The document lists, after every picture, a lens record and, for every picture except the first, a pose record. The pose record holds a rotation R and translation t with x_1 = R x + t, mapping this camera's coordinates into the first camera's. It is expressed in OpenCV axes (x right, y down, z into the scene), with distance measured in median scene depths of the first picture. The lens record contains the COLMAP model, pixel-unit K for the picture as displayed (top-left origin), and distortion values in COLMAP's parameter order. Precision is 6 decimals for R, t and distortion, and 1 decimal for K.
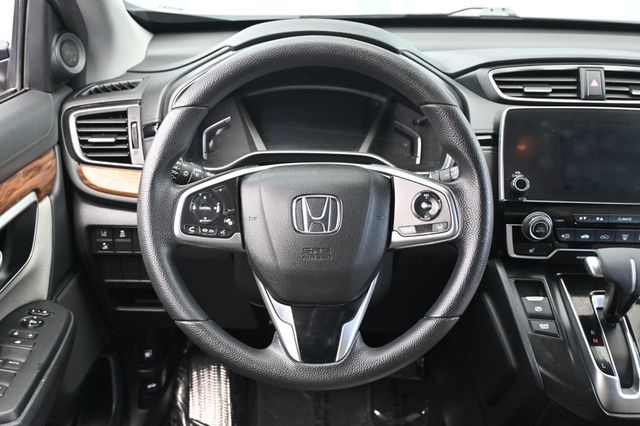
lens RADIAL K [[700.8, 0, 322.4], [0, 700.8, 209.9], [0, 0, 1]] dist [-0.022344, 0.000000]
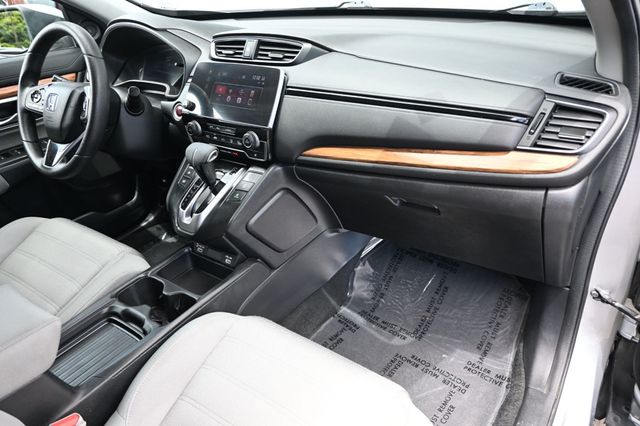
lens RADIAL K [[453.7, 0, 316.4], [0, 453.7, 213.6], [0, 0, 1]] dist [-0.004681, -0.001619]
pose [[0.816517, 0.222327, -0.532795, 1.163359], [-0.141275, 0.971763, 0.188994, -0.027000], [0.559768, -0.079046, 0.824870, 0.164147]]
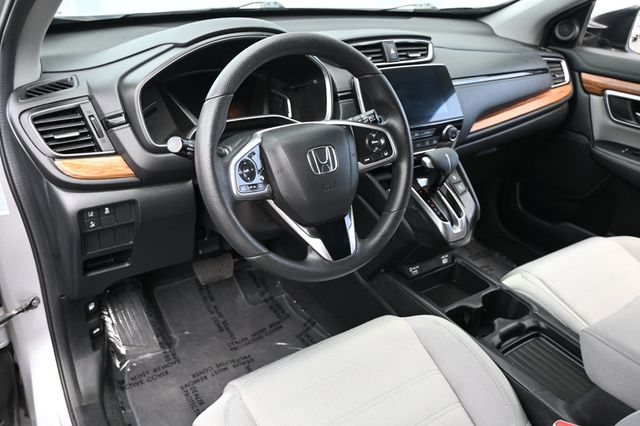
lens RADIAL K [[499.0, 0, 317.5], [0, 499.0, 212.8], [0, 0, 1]] dist [-0.024612, -0.009625]
pose [[0.836226, -0.234380, 0.495775, -0.402326], [0.167452, 0.970018, 0.176139, -0.050729], [-0.522194, -0.064273, 0.850401, 0.091231]]
